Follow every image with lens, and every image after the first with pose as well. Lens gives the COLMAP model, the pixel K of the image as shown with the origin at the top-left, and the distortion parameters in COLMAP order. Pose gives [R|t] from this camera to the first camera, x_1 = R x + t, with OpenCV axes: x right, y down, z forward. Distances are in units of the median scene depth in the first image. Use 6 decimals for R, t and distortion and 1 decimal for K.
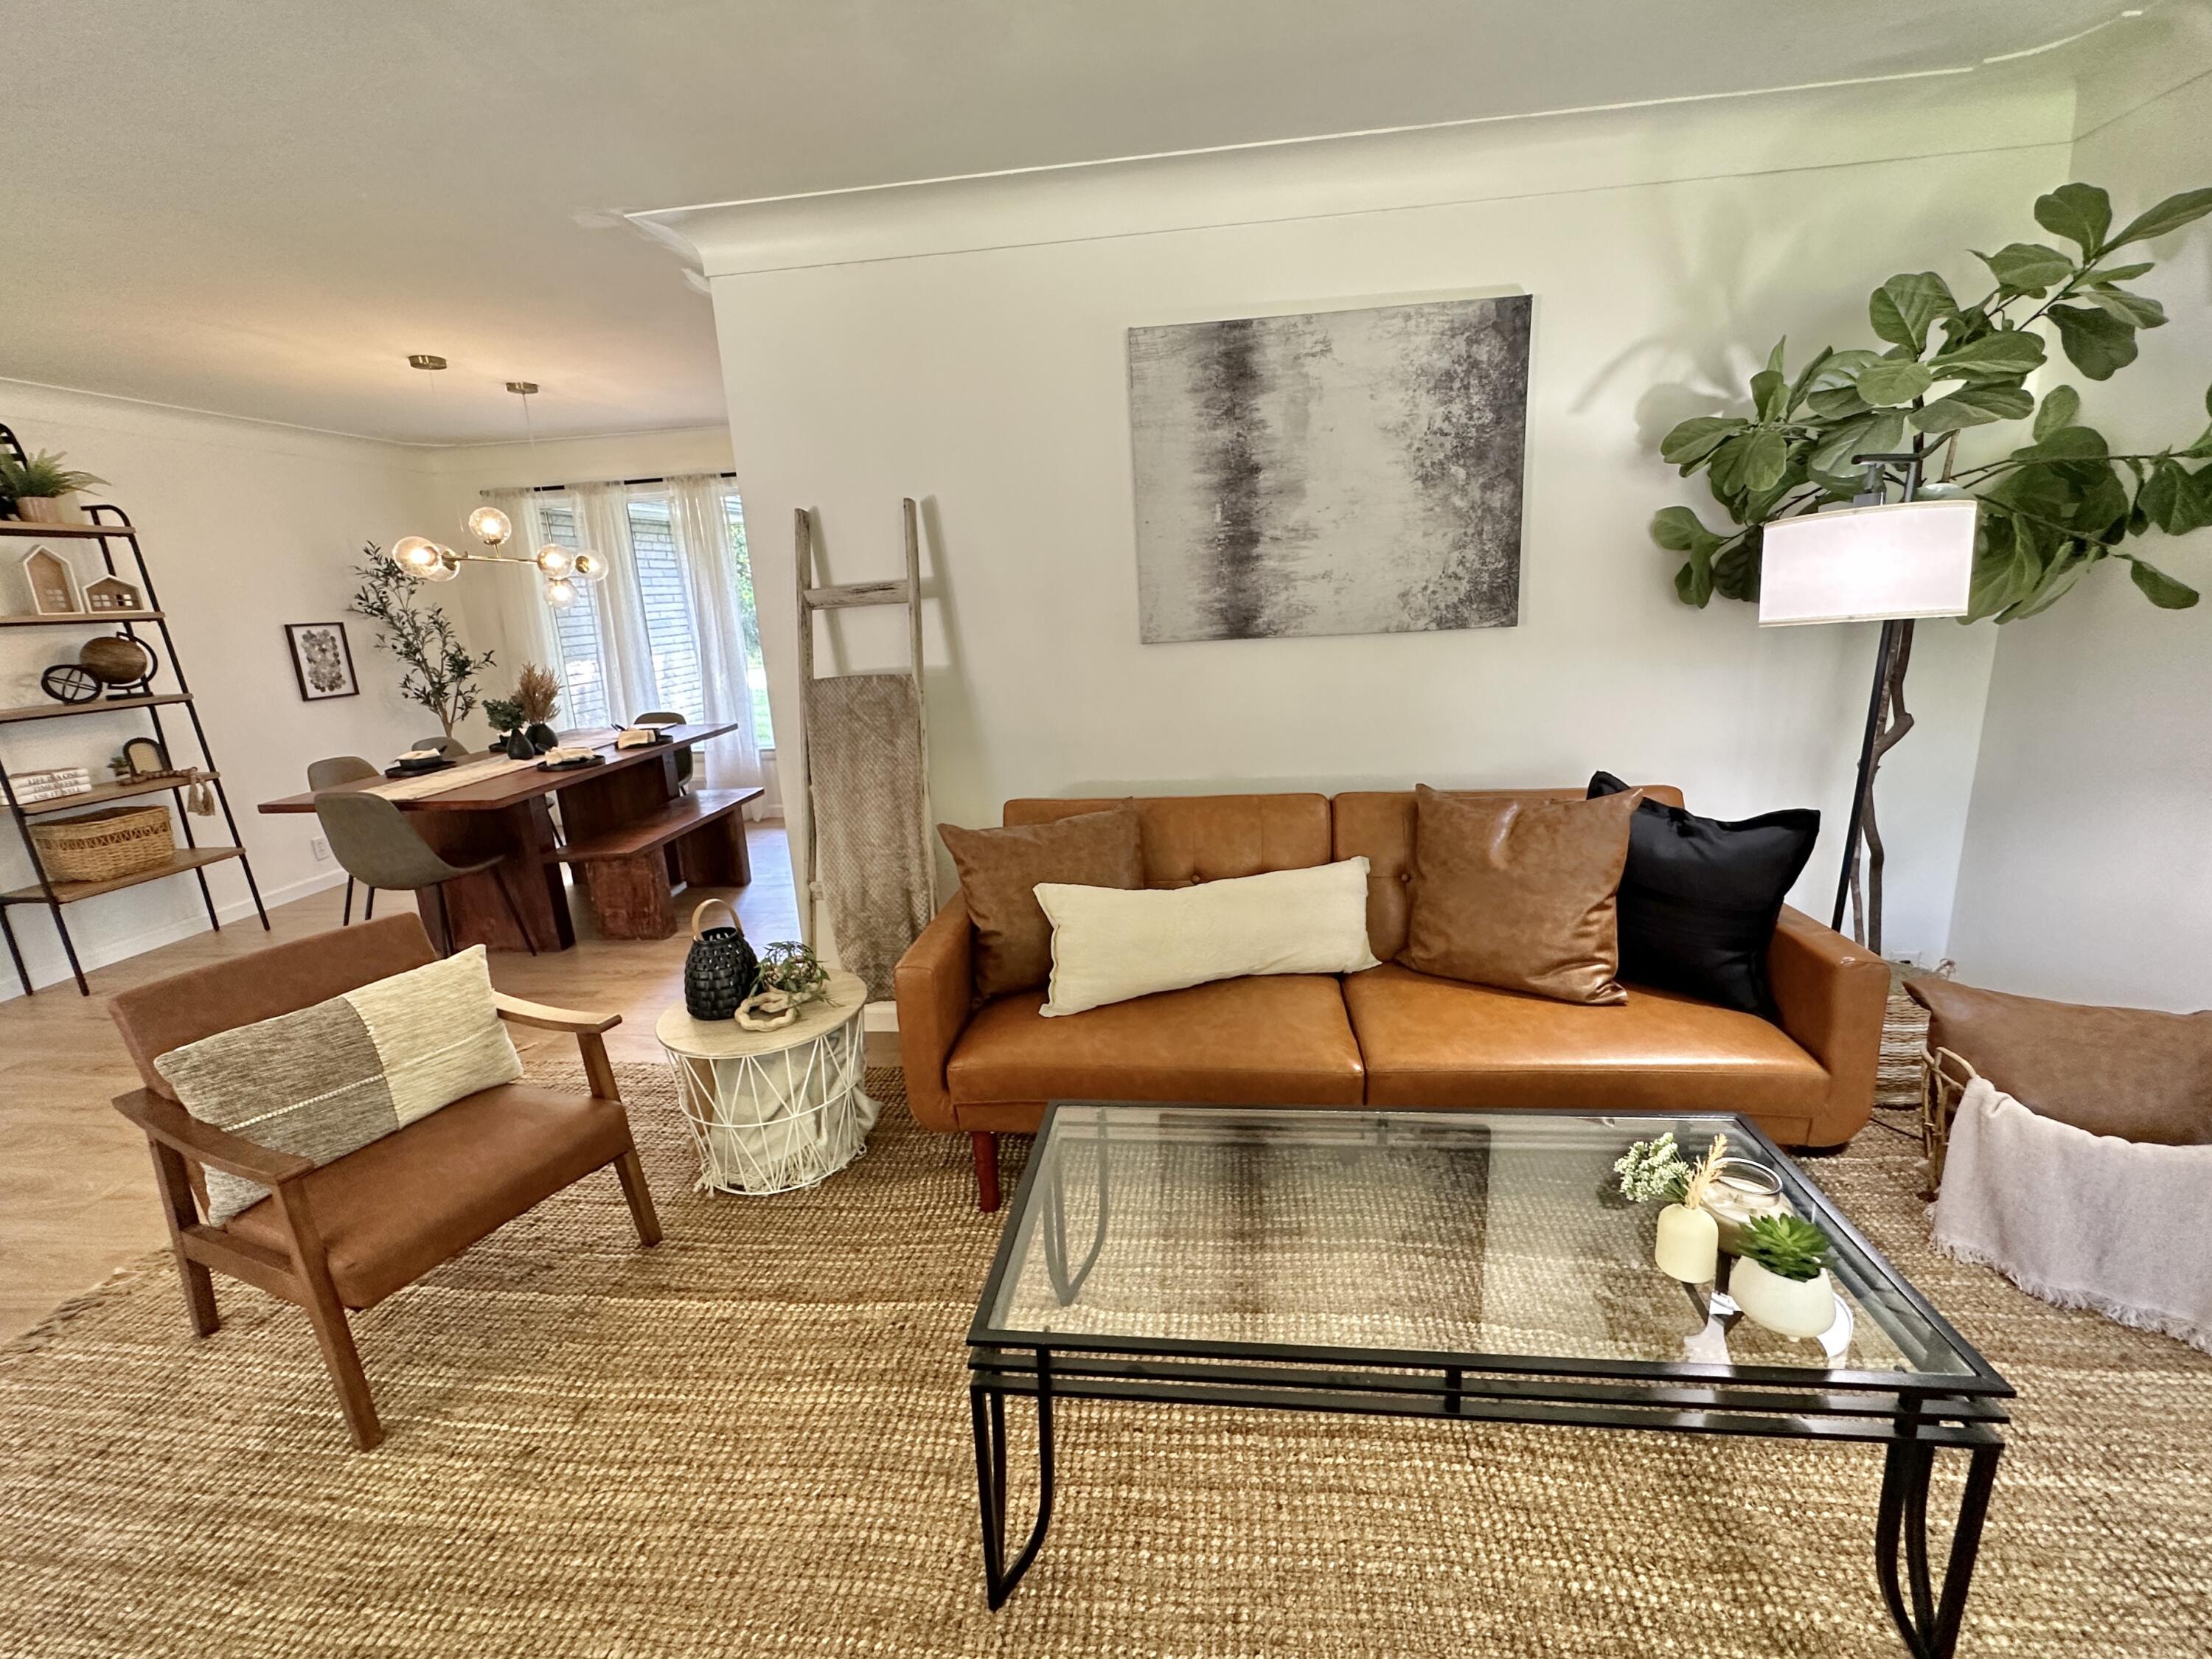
lens RADIAL K [[961.0, 0, 1100.5], [0, 961.0, 817.9], [0, 0, 1]] dist [0.001444, 0.000897]
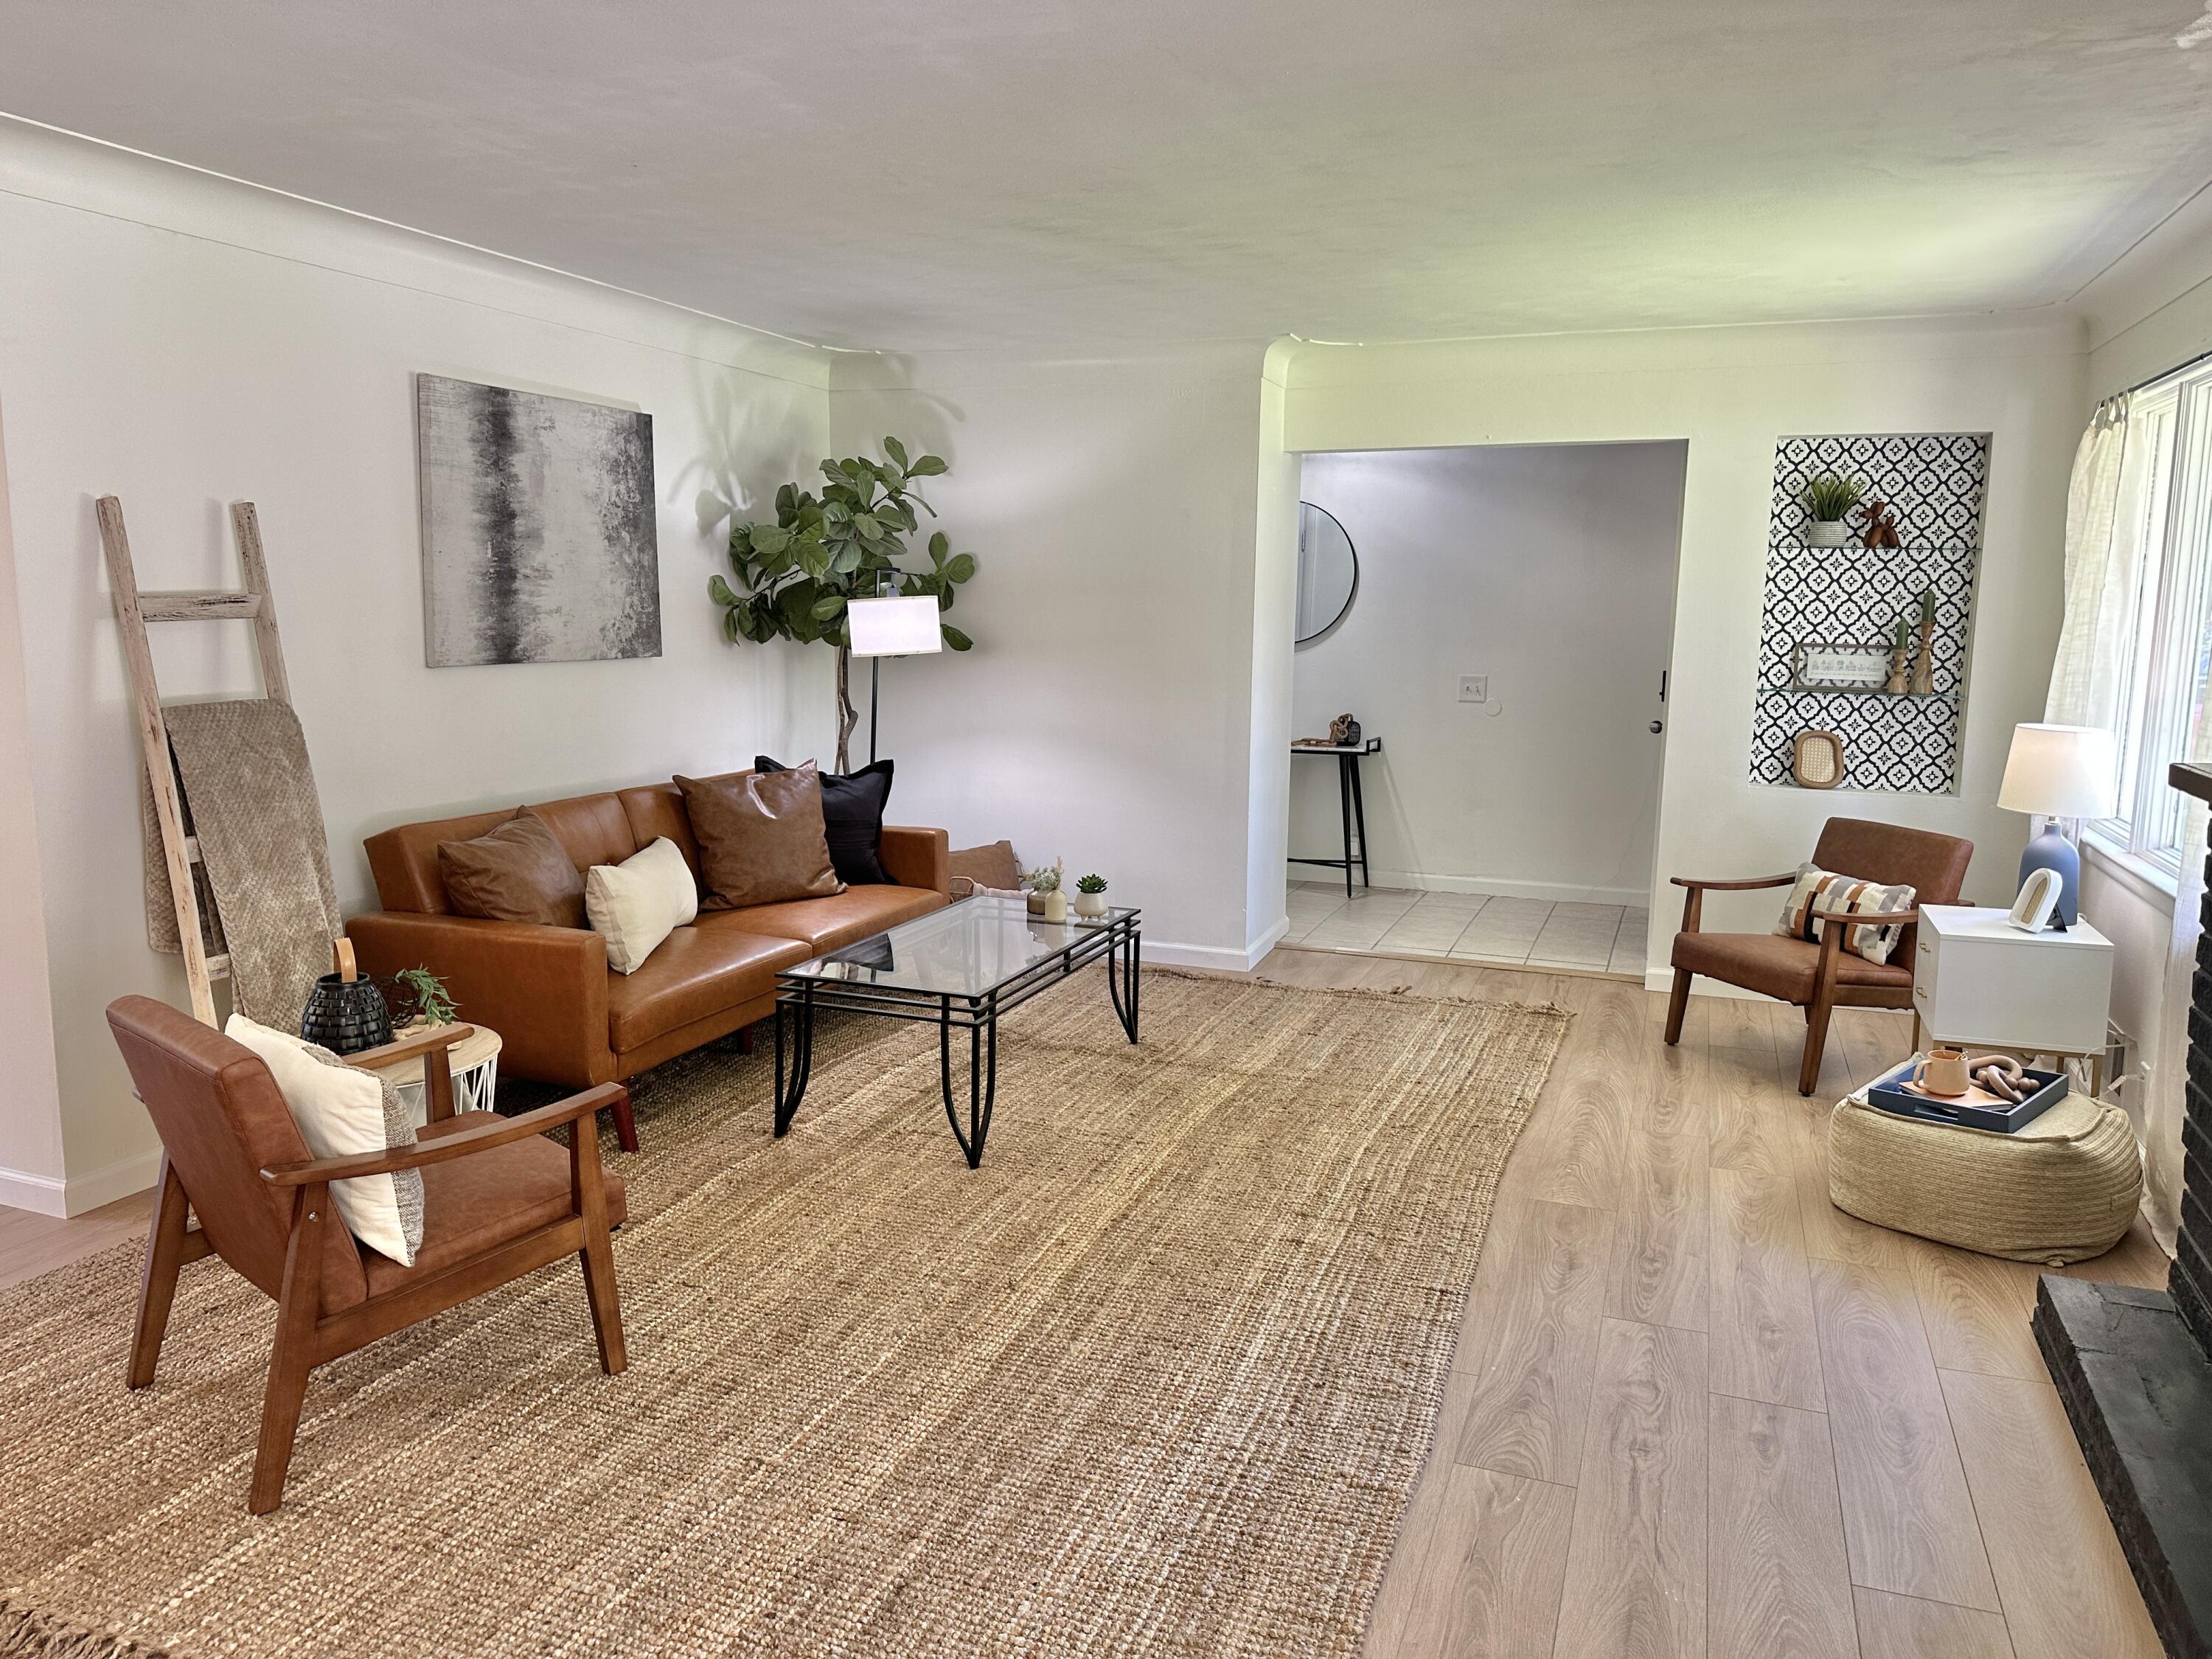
lens RADIAL K [[1550.5, 0, 1106.0], [0, 1550.5, 829.5], [0, 0, 1]] dist [-0.036640, -0.003863]
pose [[0.247278, -0.088278, 0.964915, -1.458872], [0.191985, 0.980561, 0.040509, 0.059692], [-0.949734, 0.175232, 0.259419, -0.064973]]
